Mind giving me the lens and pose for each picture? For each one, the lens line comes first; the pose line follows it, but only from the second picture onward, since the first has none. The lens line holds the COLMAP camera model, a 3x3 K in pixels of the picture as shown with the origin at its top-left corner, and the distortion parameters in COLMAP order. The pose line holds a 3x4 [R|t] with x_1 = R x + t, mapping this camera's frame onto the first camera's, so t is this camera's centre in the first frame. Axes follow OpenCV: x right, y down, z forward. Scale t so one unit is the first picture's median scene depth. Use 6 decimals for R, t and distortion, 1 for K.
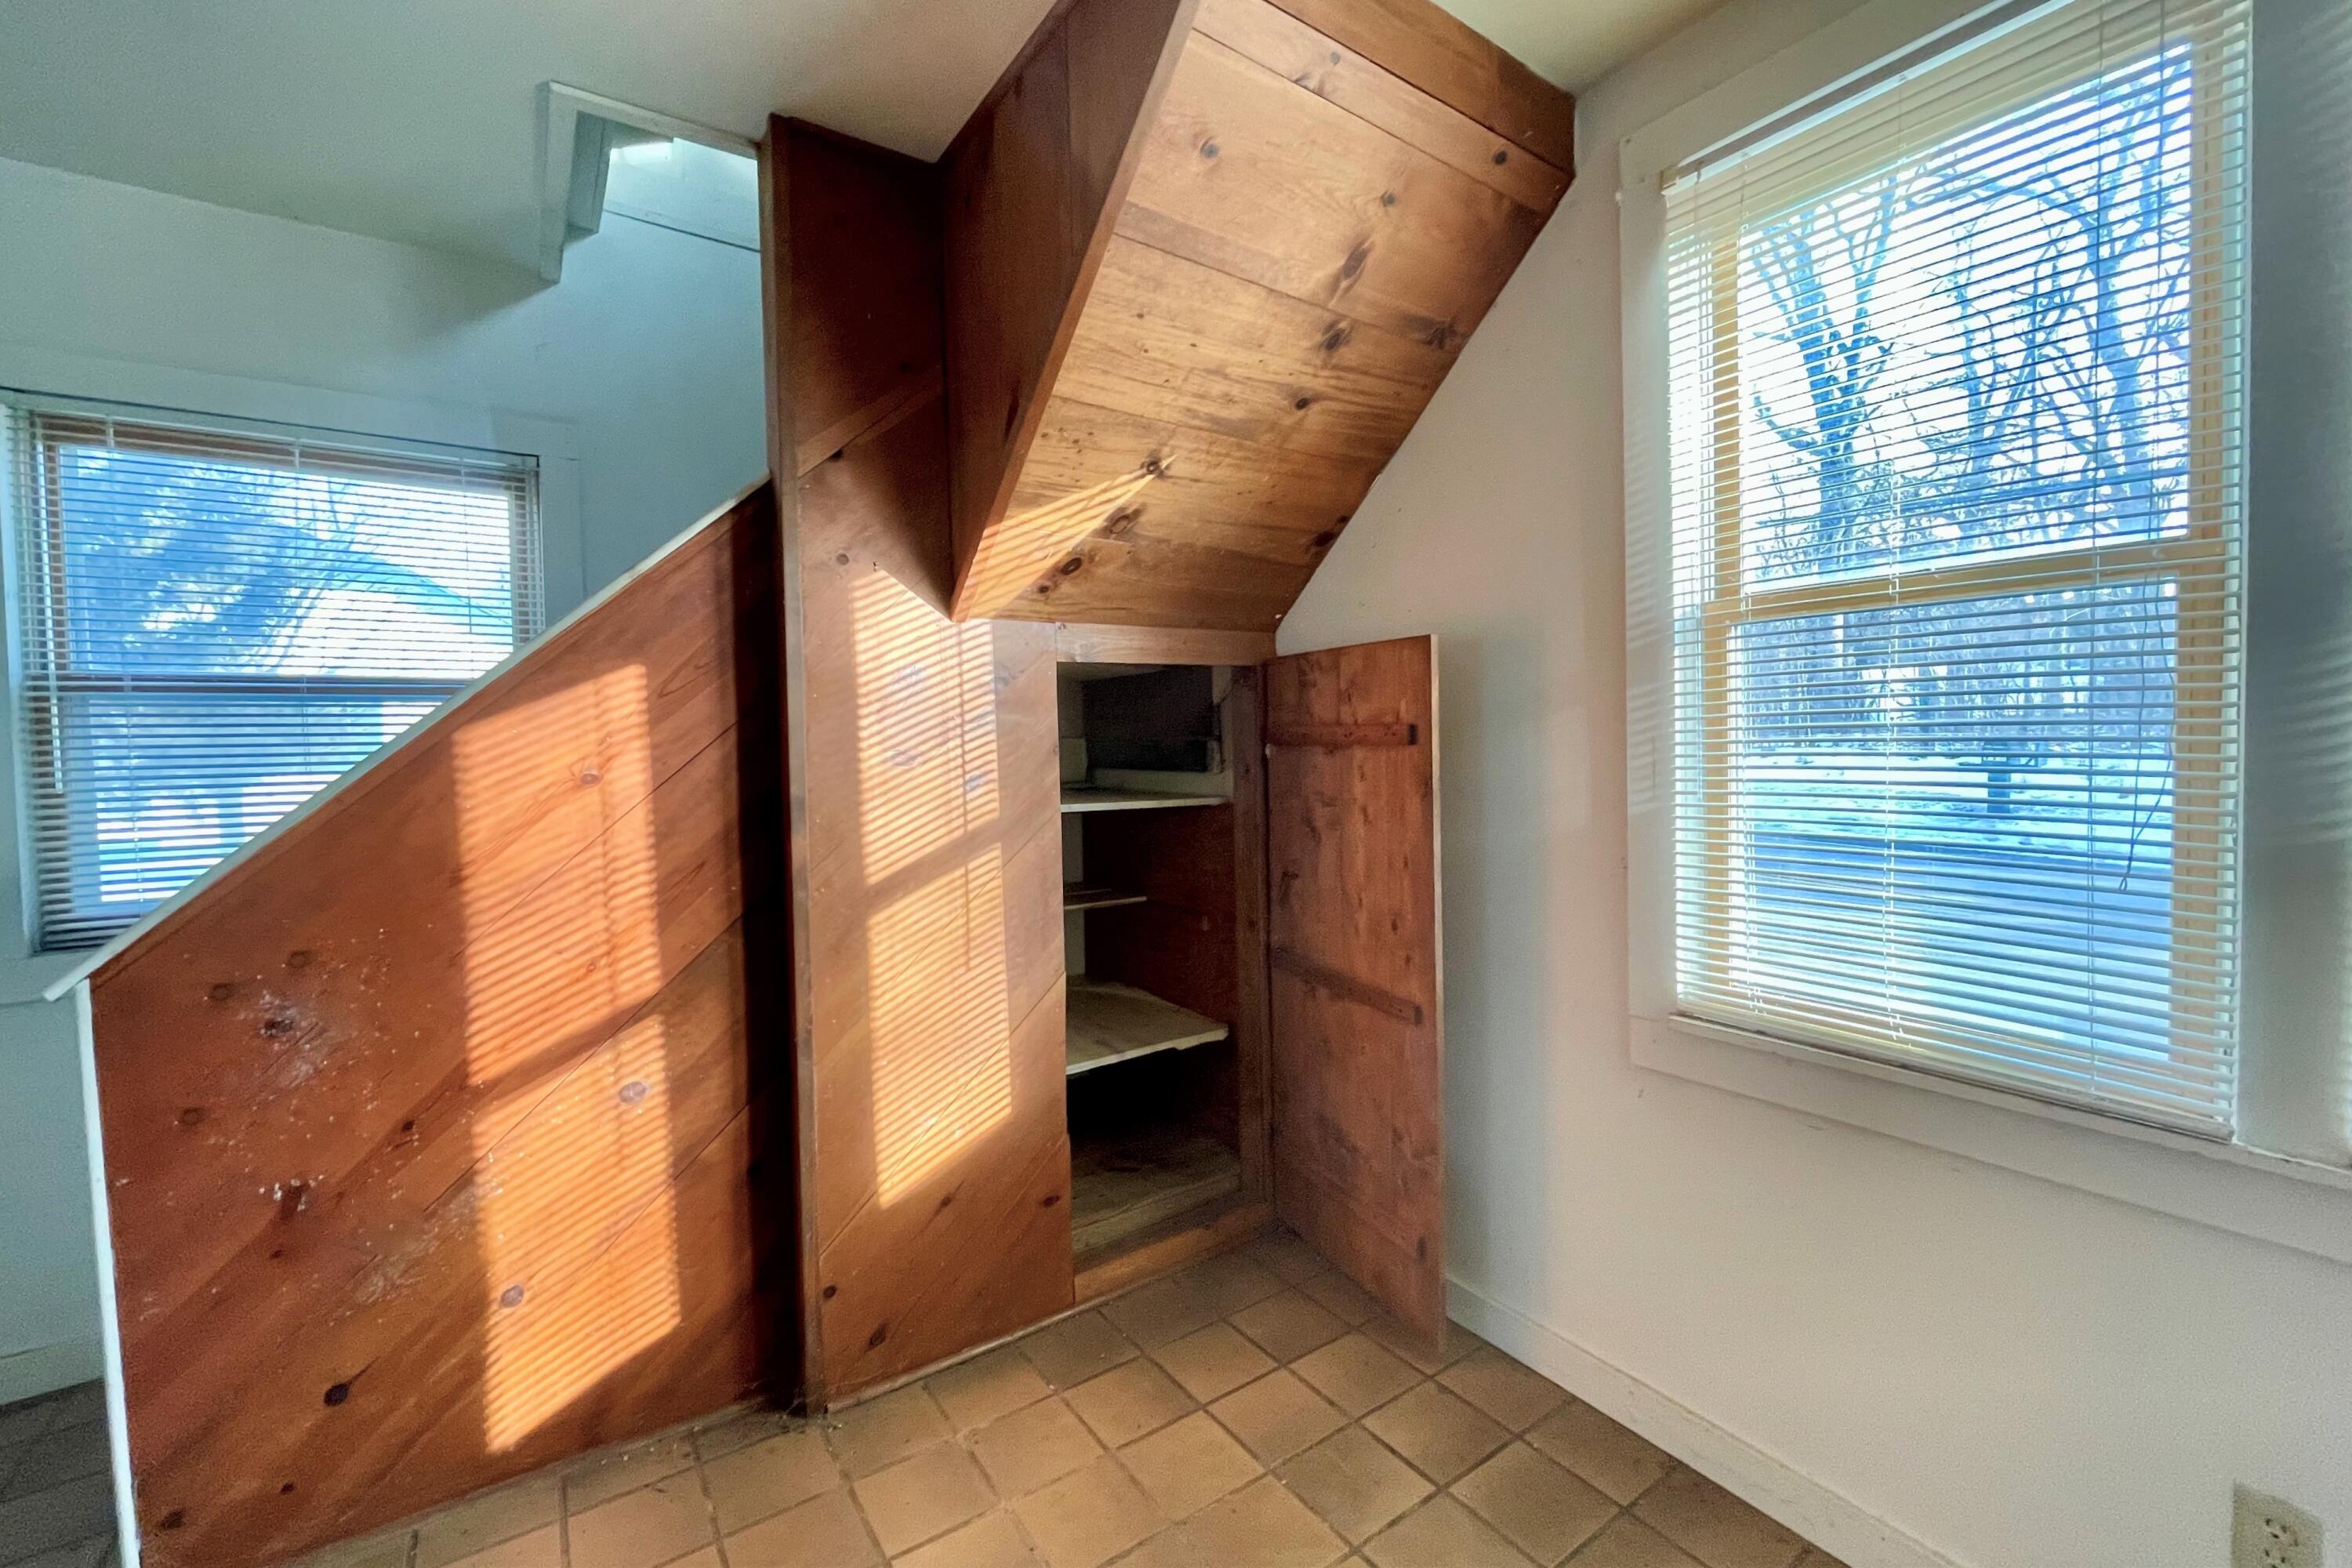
lens RADIAL K [[921.9, 0, 1176.0], [0, 921.9, 784.0], [0, 0, 1]] dist [0.002193, 0.000151]
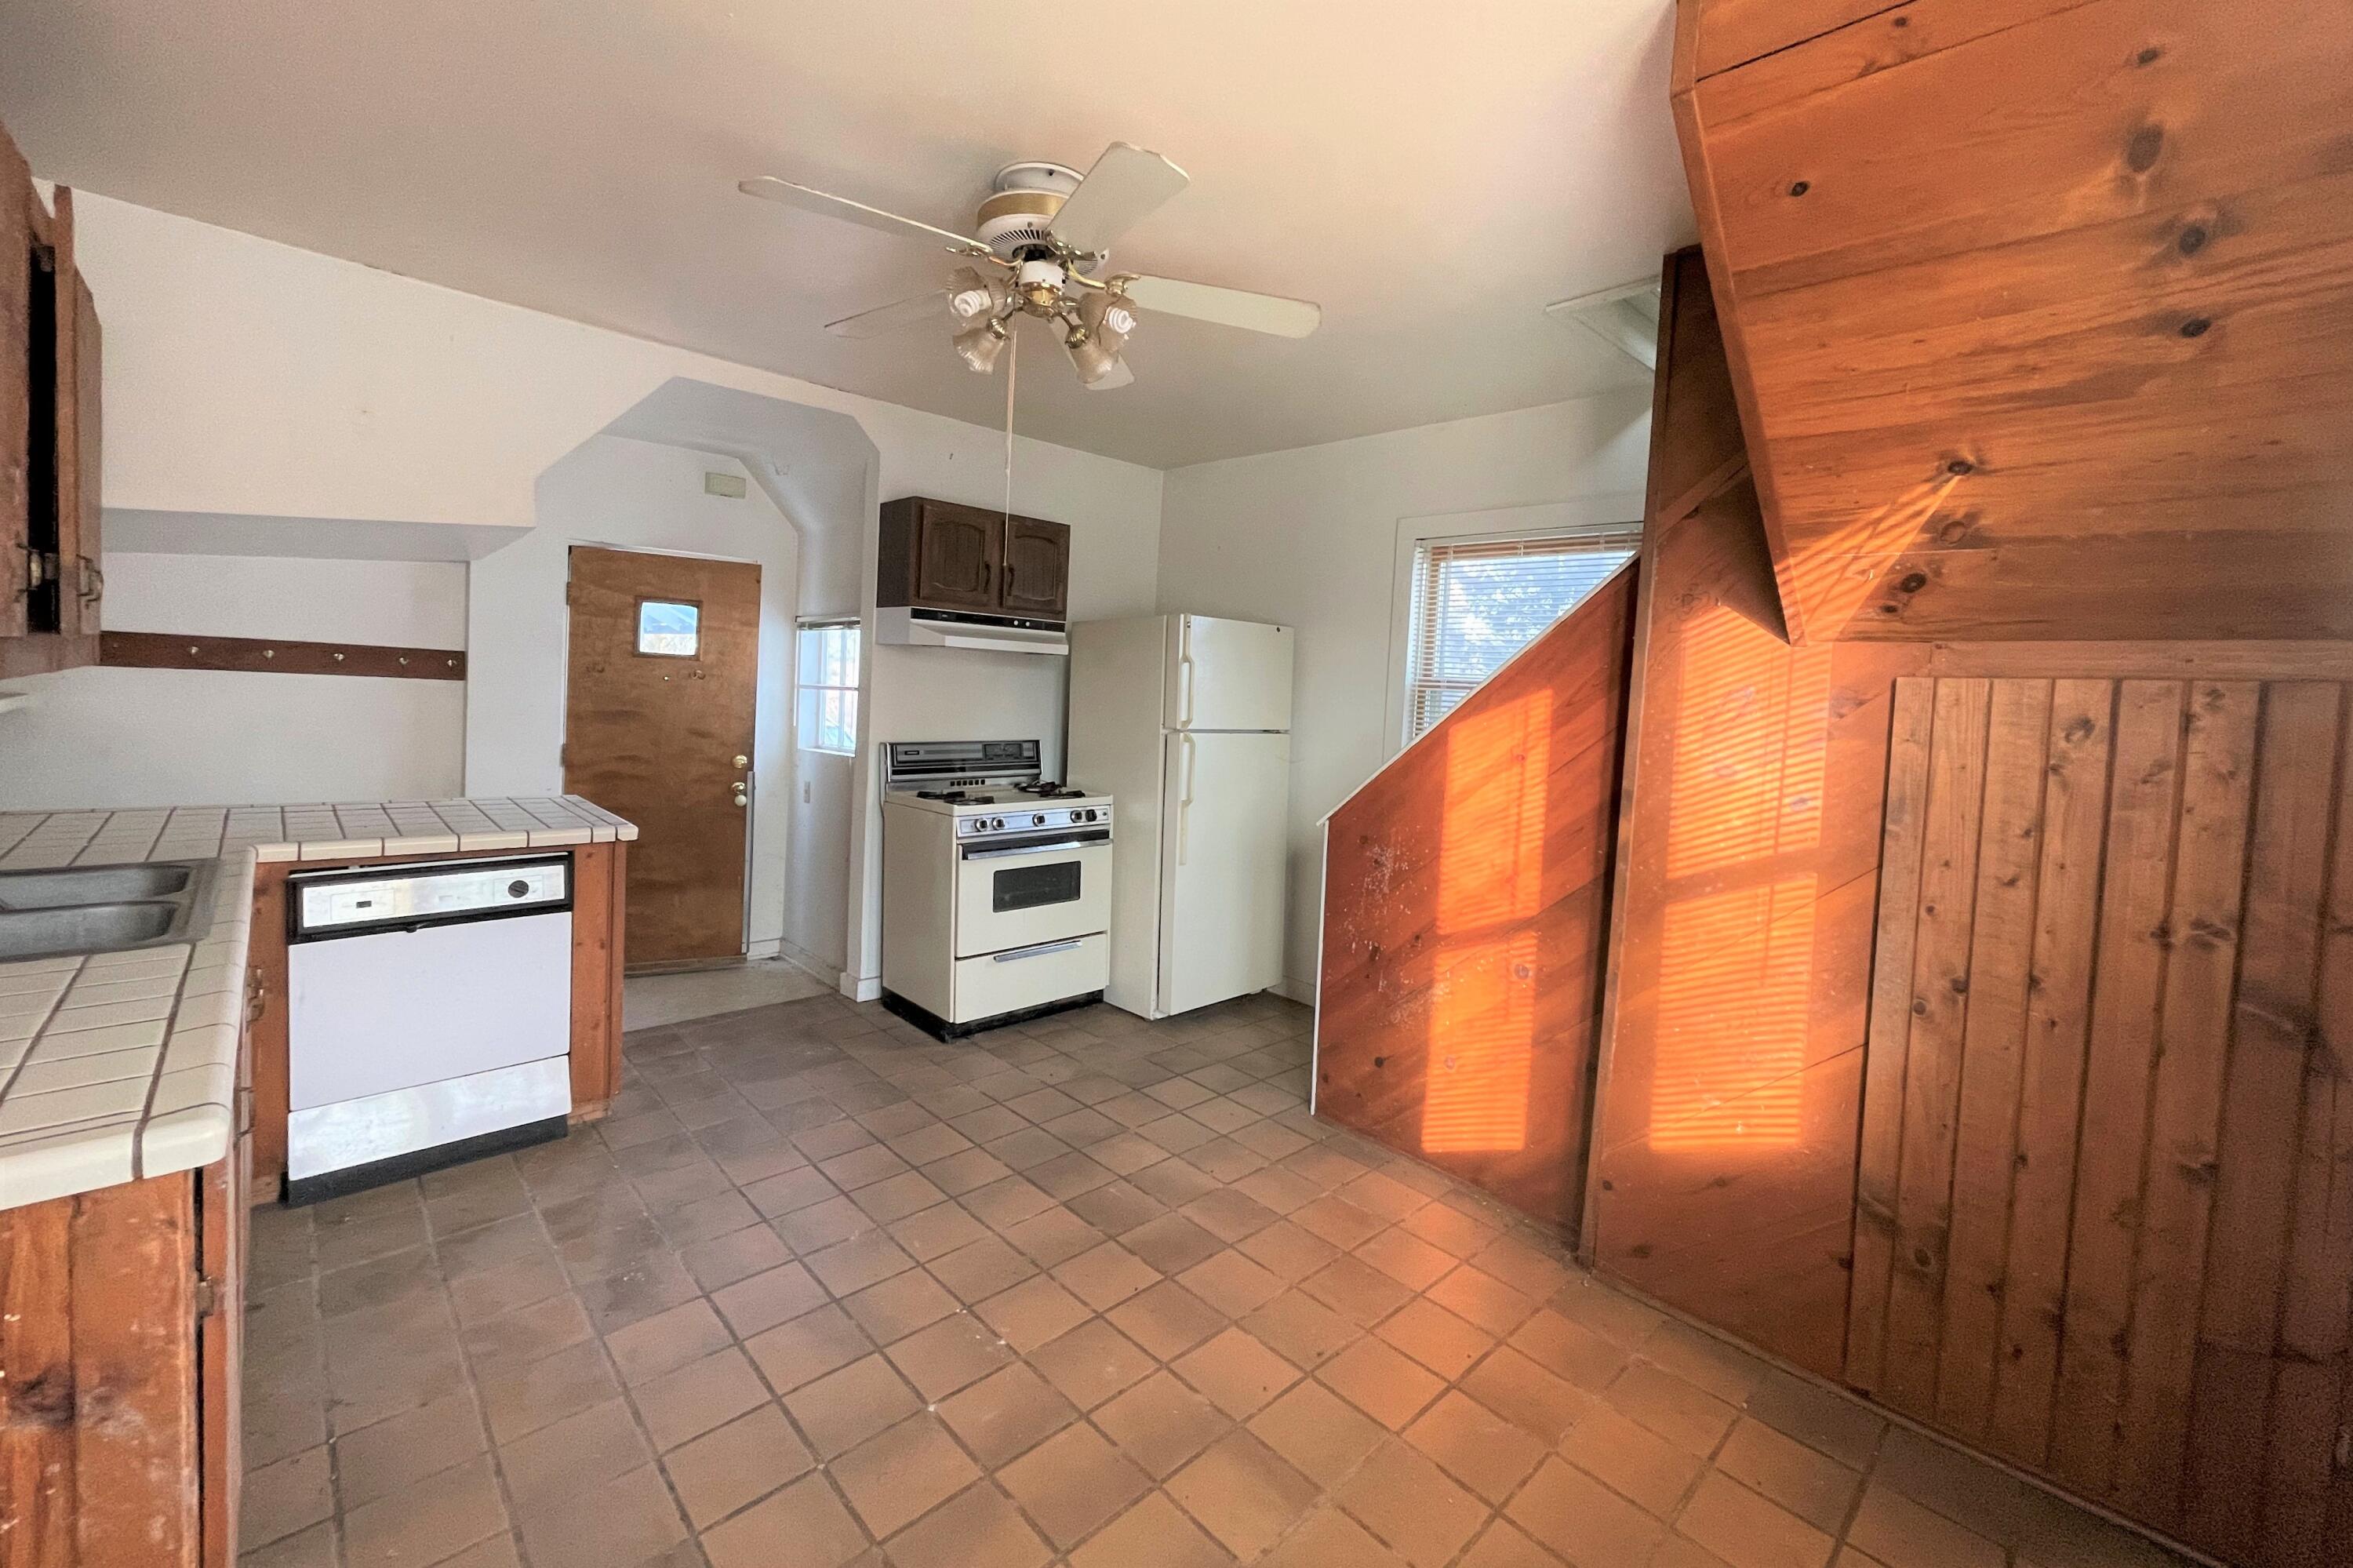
lens RADIAL K [[922.4, 0, 1176.5], [0, 922.4, 784.0], [0, 0, 1]] dist [0.002193, 0.000151]
pose [[0.176676, 0.137644, -0.974597, 0.704039], [-0.075658, 0.989143, 0.125983, -0.113202], [0.981357, 0.051478, 0.185171, 0.168074]]
